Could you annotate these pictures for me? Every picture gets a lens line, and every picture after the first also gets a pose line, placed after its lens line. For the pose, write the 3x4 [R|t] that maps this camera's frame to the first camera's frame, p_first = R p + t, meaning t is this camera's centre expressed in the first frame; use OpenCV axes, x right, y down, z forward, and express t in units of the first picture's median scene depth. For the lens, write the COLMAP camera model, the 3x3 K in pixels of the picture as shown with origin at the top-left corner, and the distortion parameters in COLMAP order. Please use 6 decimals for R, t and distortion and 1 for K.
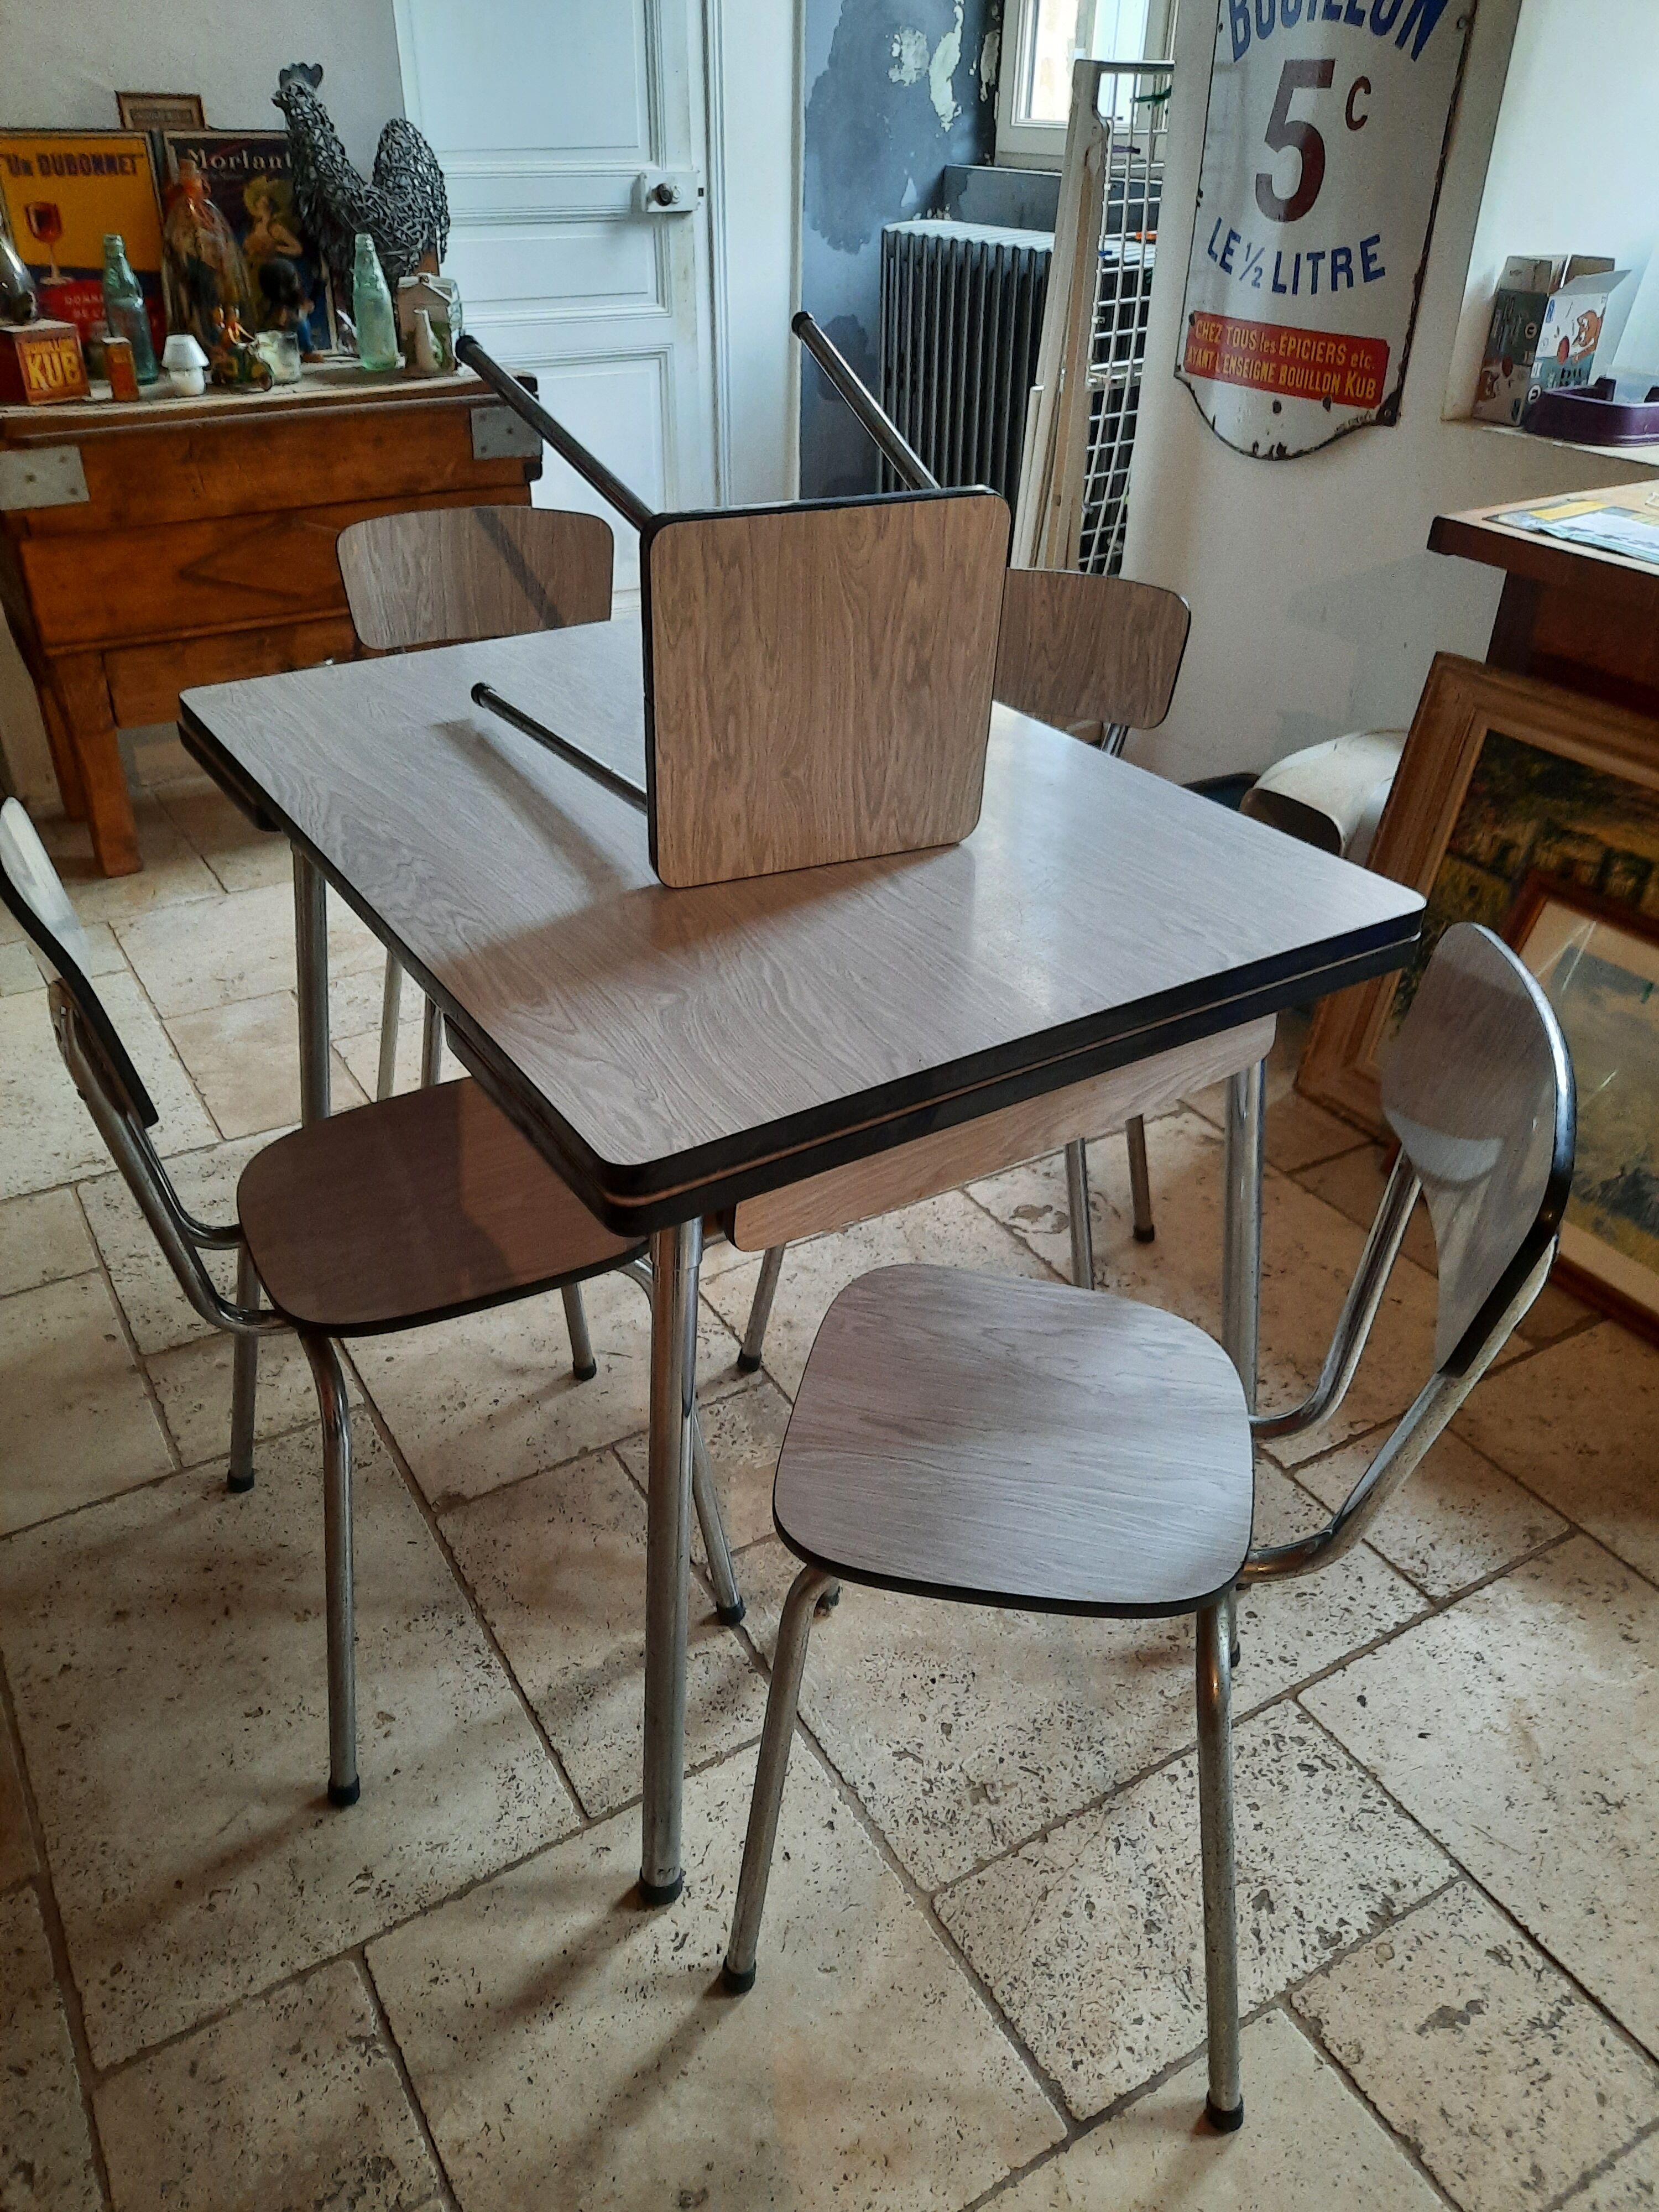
lens RADIAL K [[1620.7, 0, 814.1], [0, 1620.7, 1101.7], [0, 0, 1]] dist [0.014329, -0.029662]
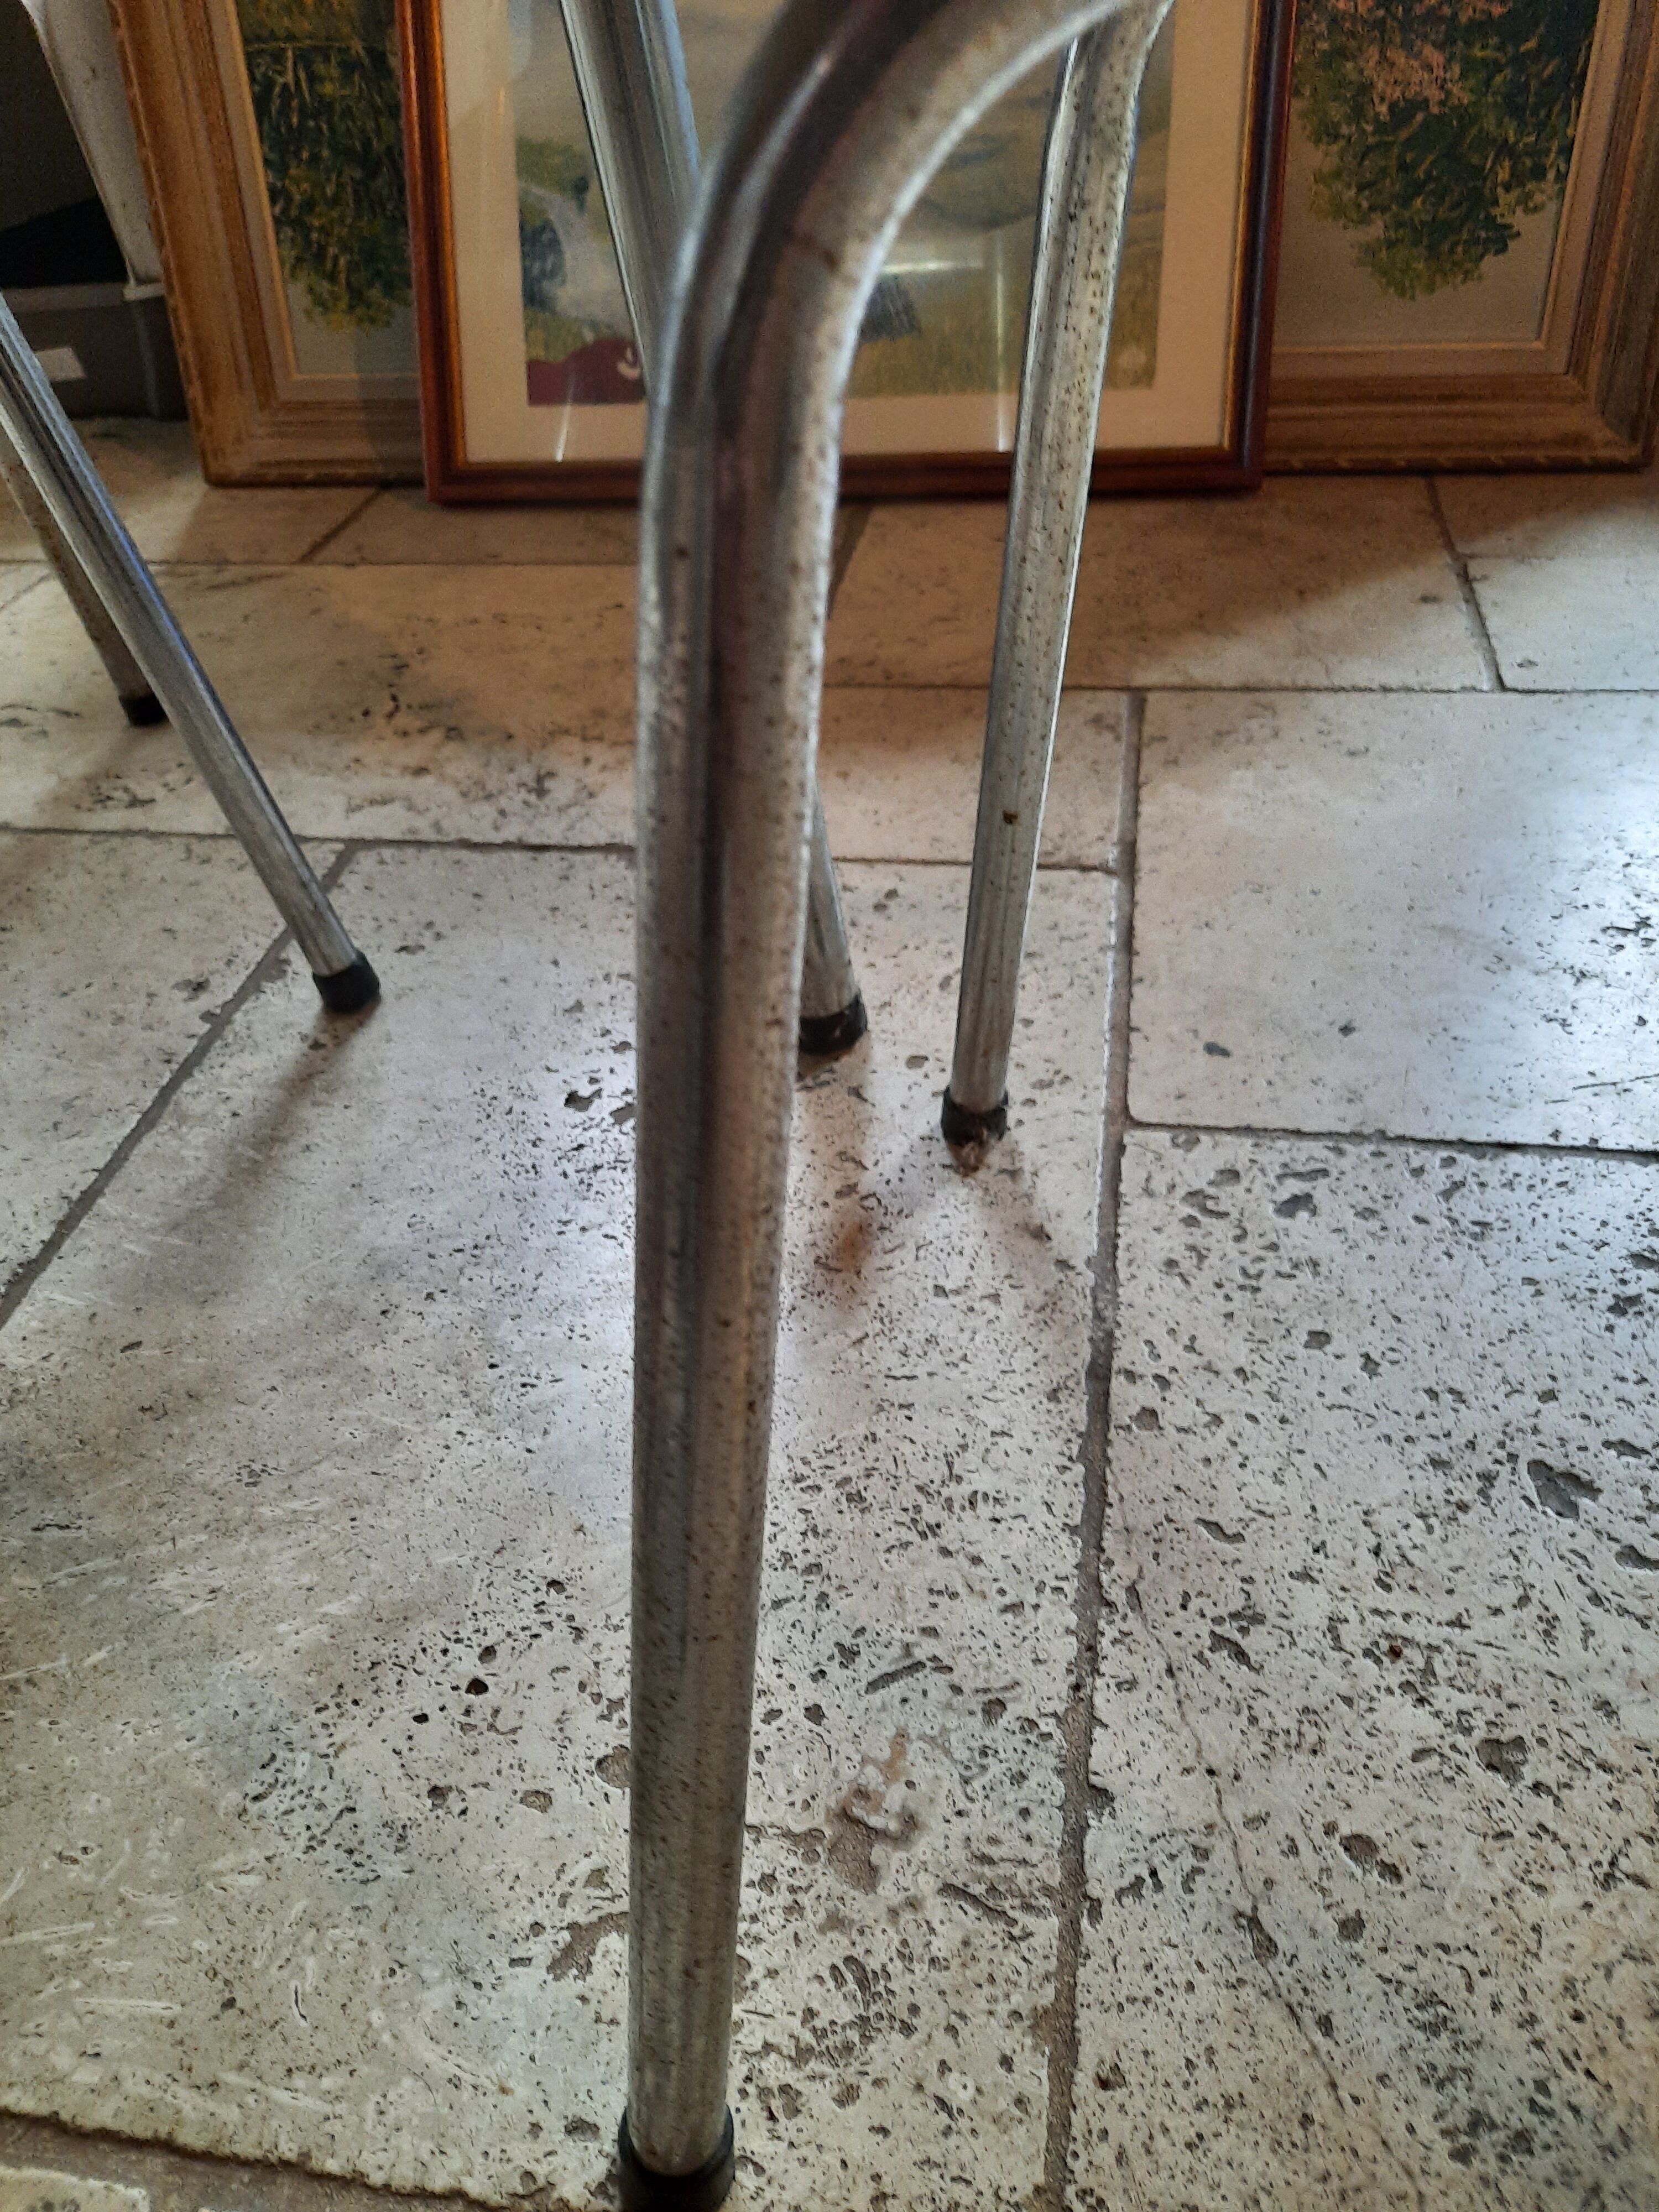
lens RADIAL K [[1609.8, 0, 808.6], [0, 1609.8, 1113.2], [0, 0, 1]] dist [0.032991, -0.040107]
pose [[0.648660, -0.519224, 0.556460, -0.002345], [0.461822, 0.849682, 0.254483, 0.231212], [-0.604947, 0.091913, 0.790943, 0.766463]]
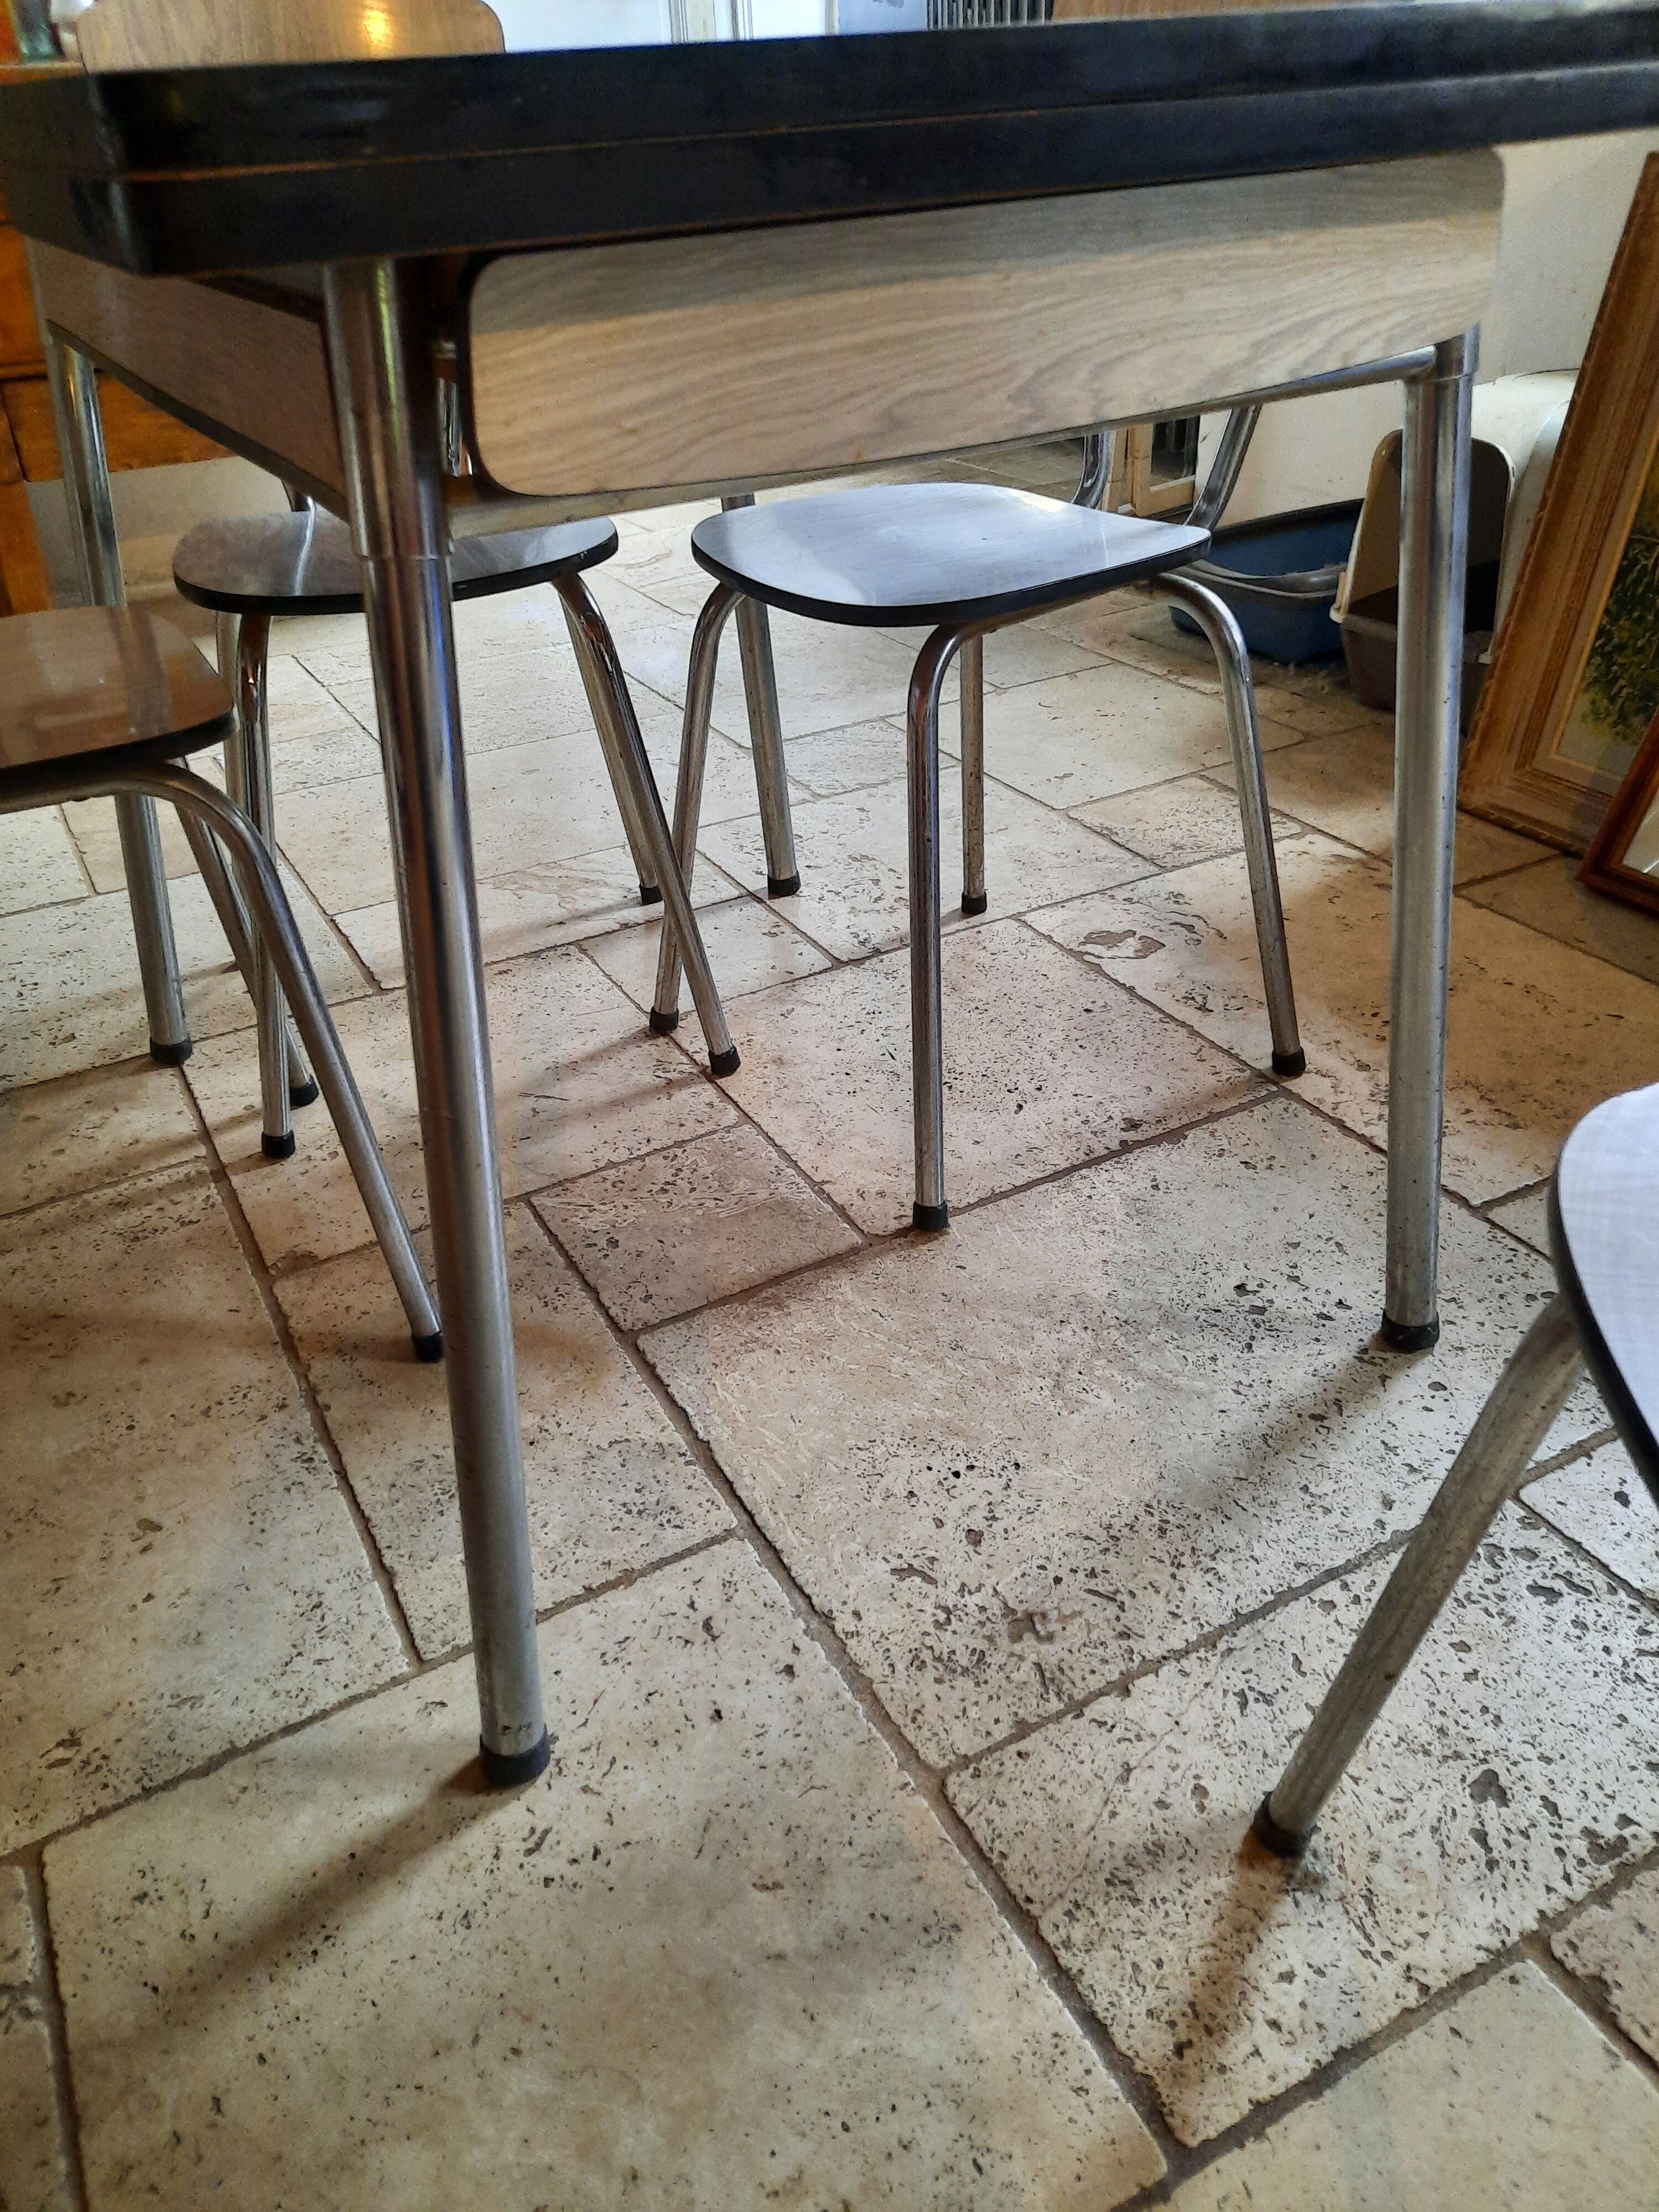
lens RADIAL K [[1609.8, 0, 808.6], [0, 1609.8, 1113.2], [0, 0, 1]] dist [0.032991, -0.040107]
pose [[0.997692, -0.020710, -0.064670, 0.063964], [0.021232, 0.999747, 0.007388, 0.220279], [0.064501, -0.008744, 0.997879, 0.363476]]
